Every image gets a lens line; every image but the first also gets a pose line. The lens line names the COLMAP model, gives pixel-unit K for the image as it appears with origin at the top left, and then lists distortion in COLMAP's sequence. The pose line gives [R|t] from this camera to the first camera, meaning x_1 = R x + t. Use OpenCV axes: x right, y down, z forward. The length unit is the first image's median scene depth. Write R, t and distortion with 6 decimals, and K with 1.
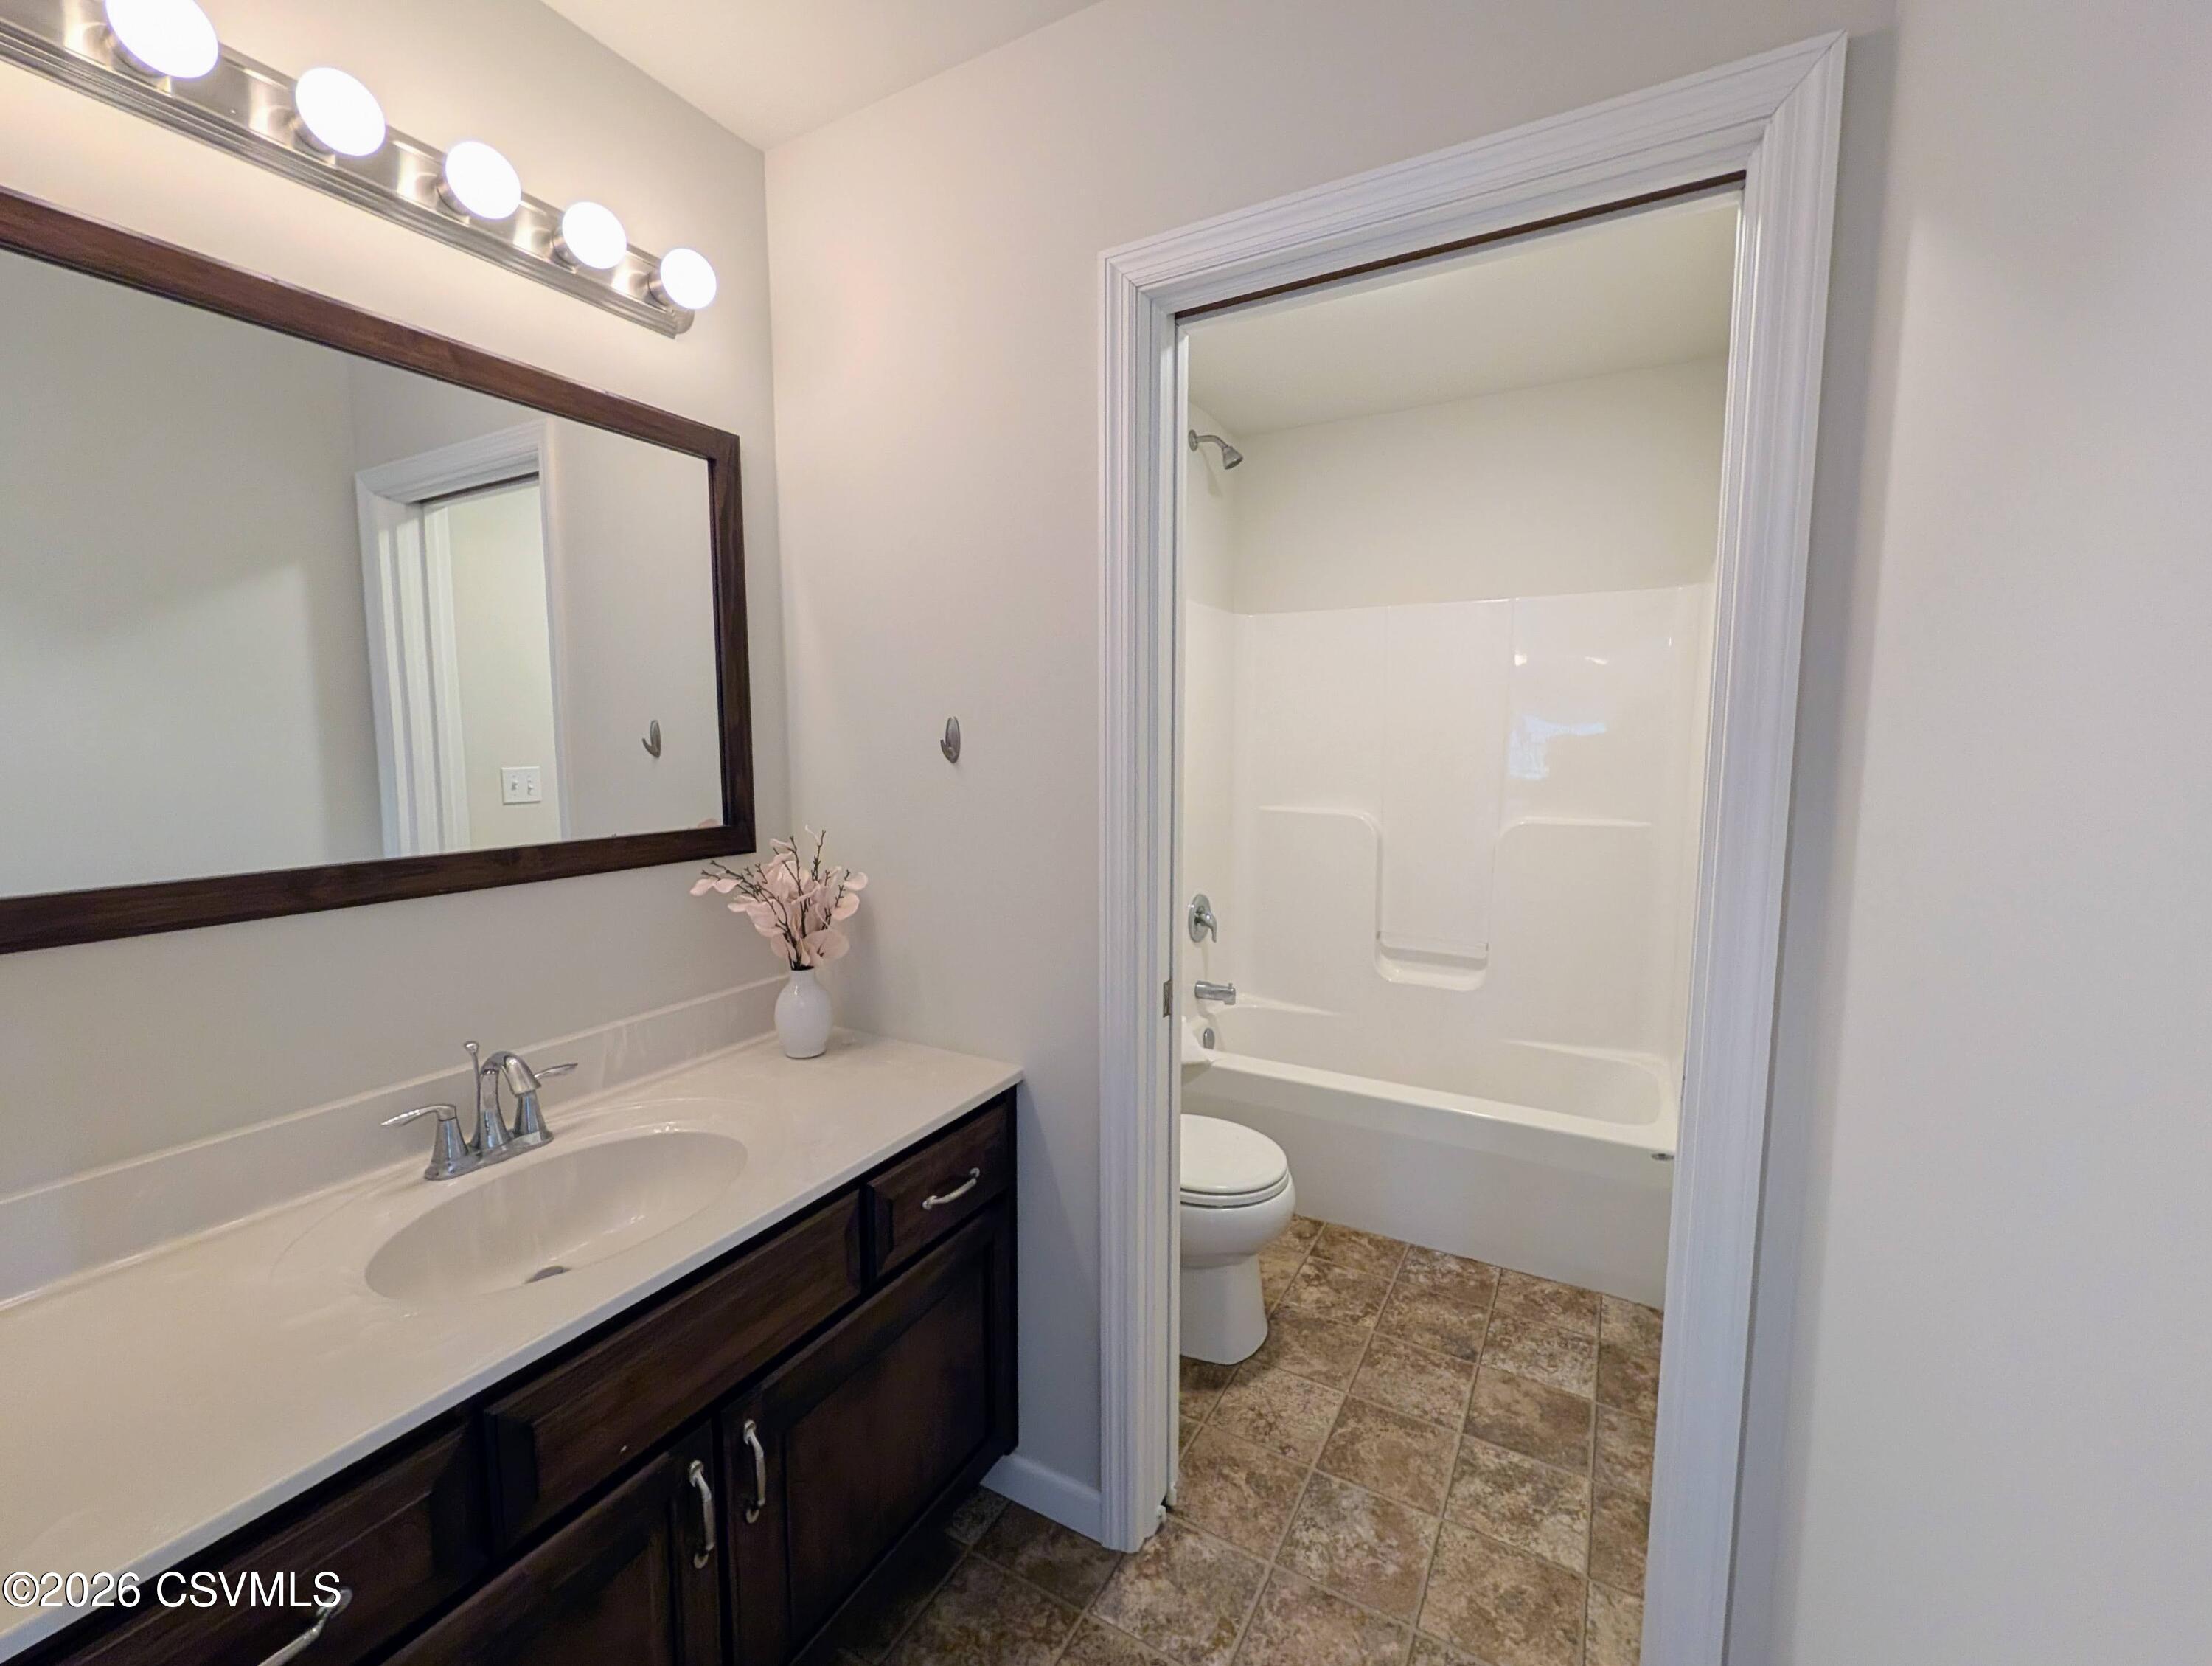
lens RADIAL K [[878.8, 0, 1110.0], [0, 878.8, 841.8], [0, 0, 1]] dist [-0.001938, -0.000083]
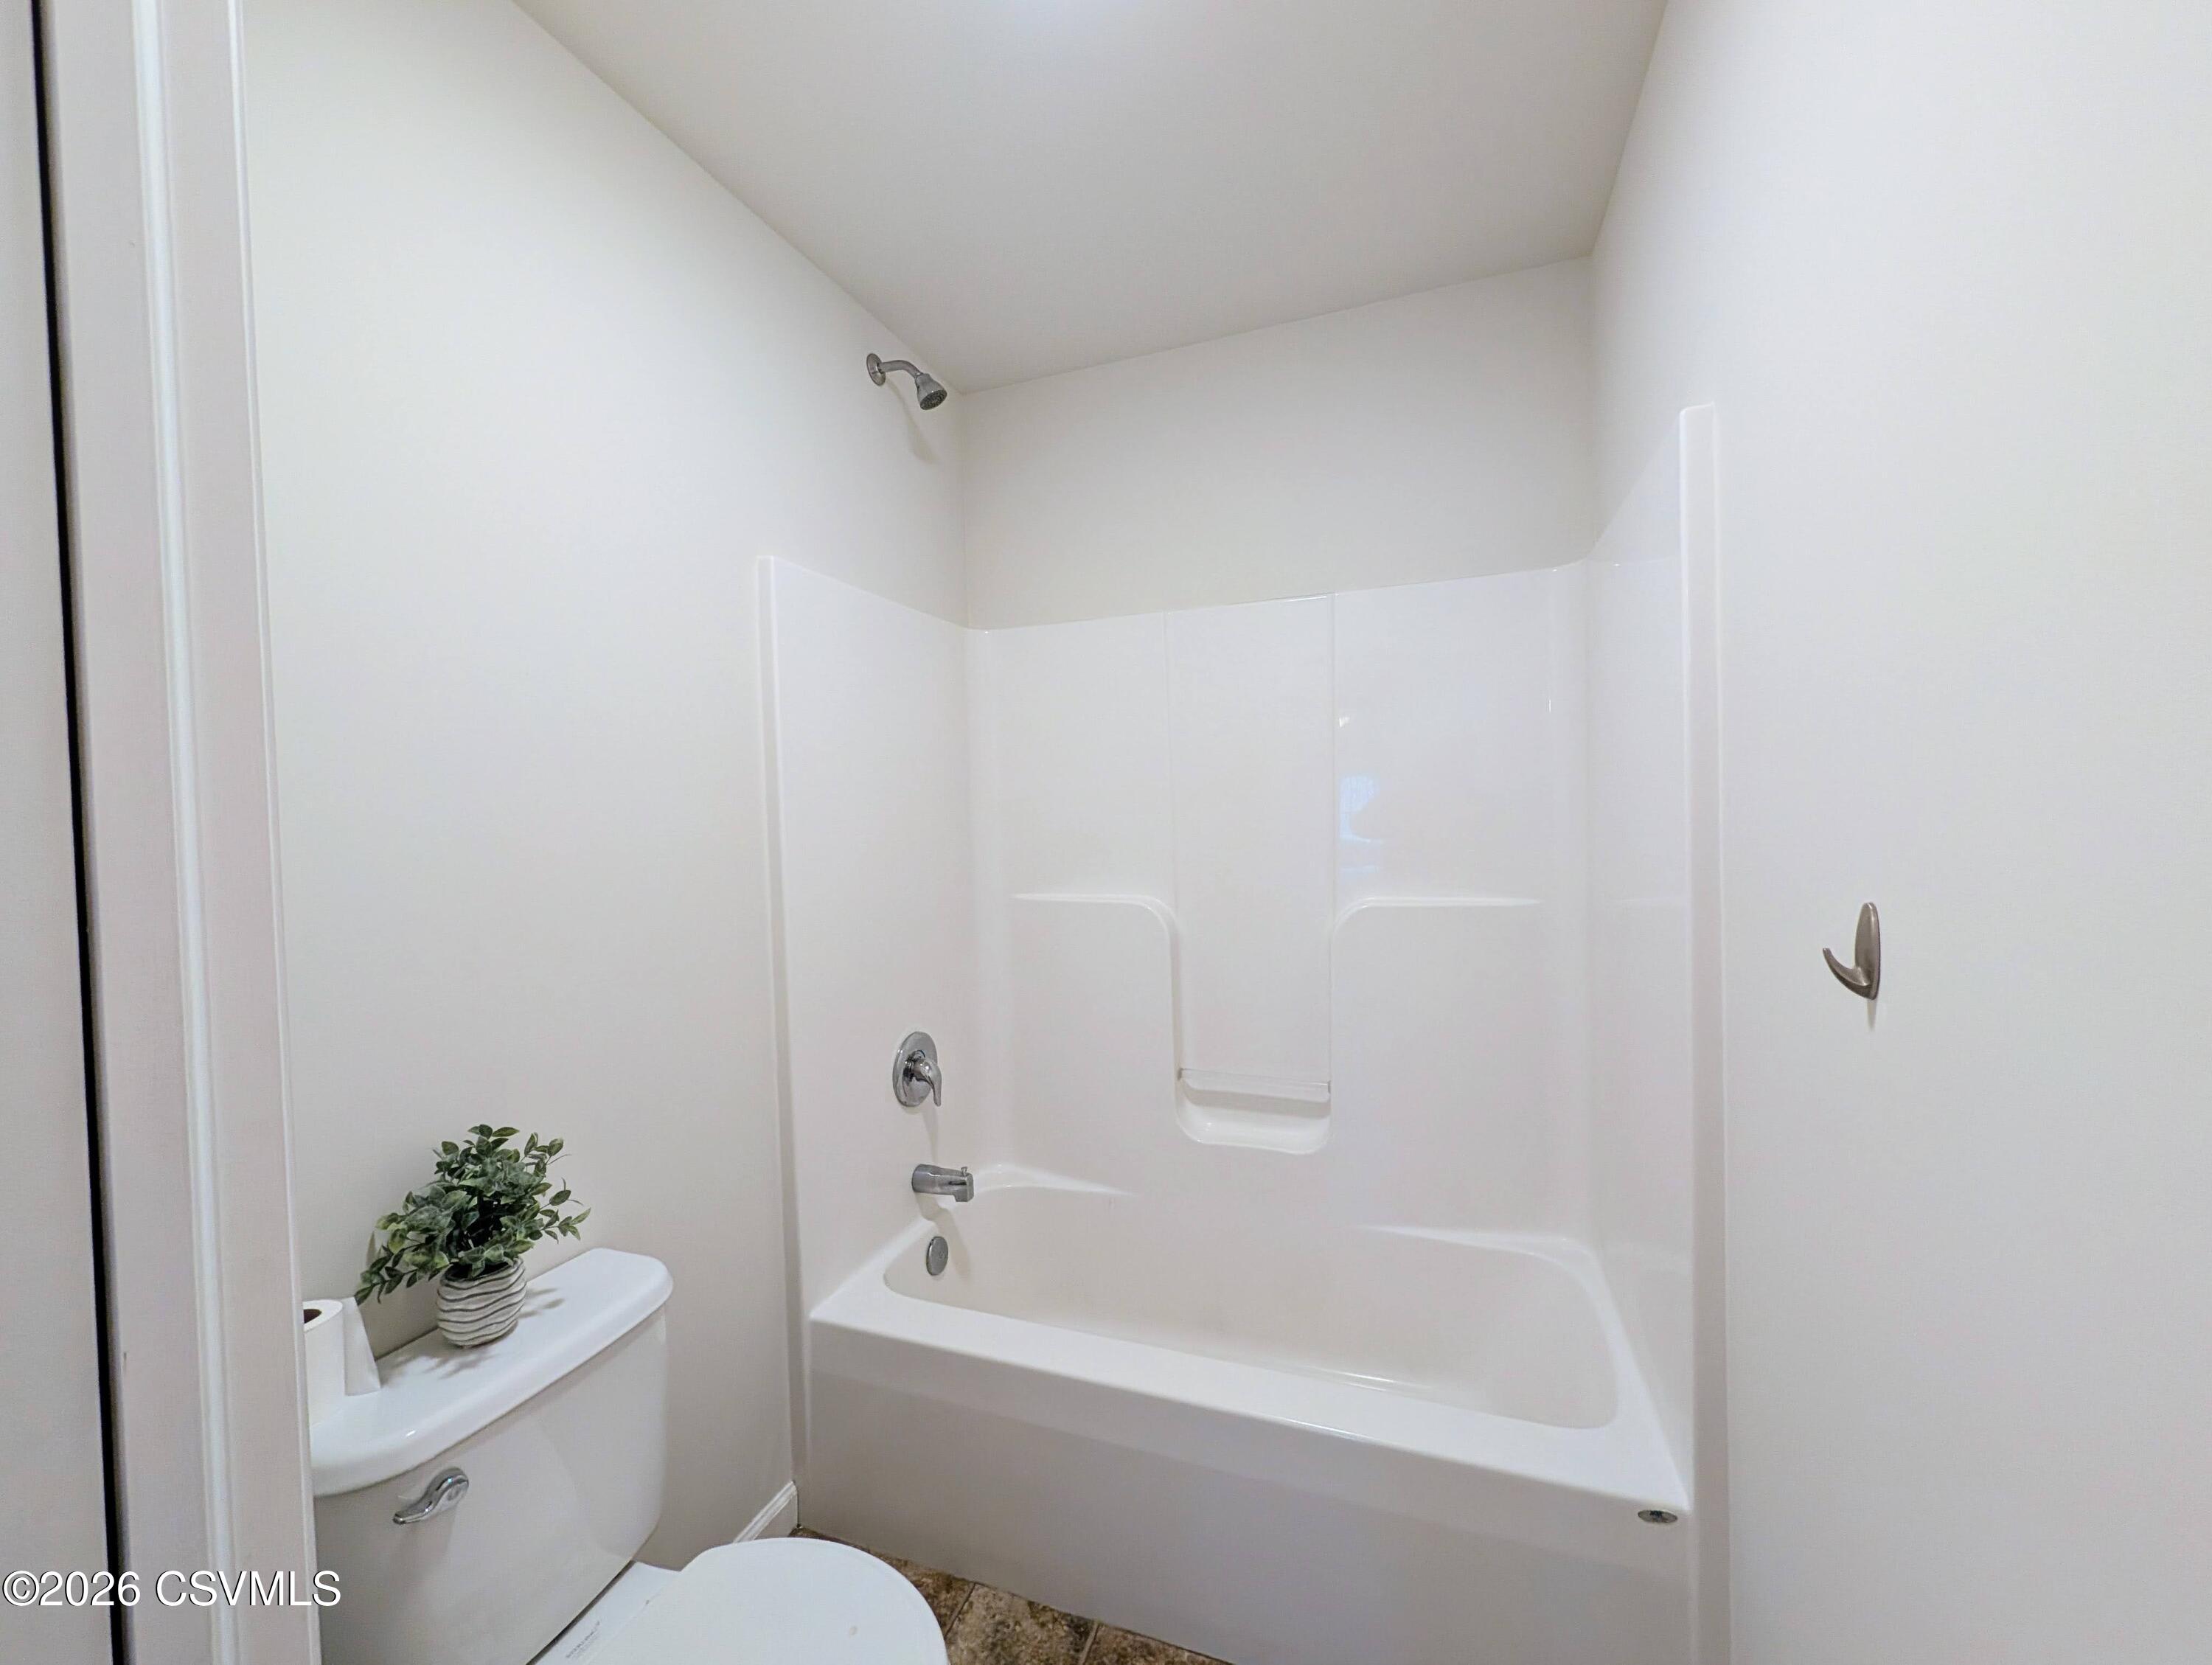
lens RADIAL K [[878.7, 0, 1110.0], [0, 878.7, 841.3], [0, 0, 1]] dist [-0.001938, -0.000083]
pose [[0.985207, -0.033457, 0.168072, 0.142342], [0.048808, 0.994920, -0.088051, -0.017660], [-0.164272, 0.094951, 0.981834, 0.315799]]
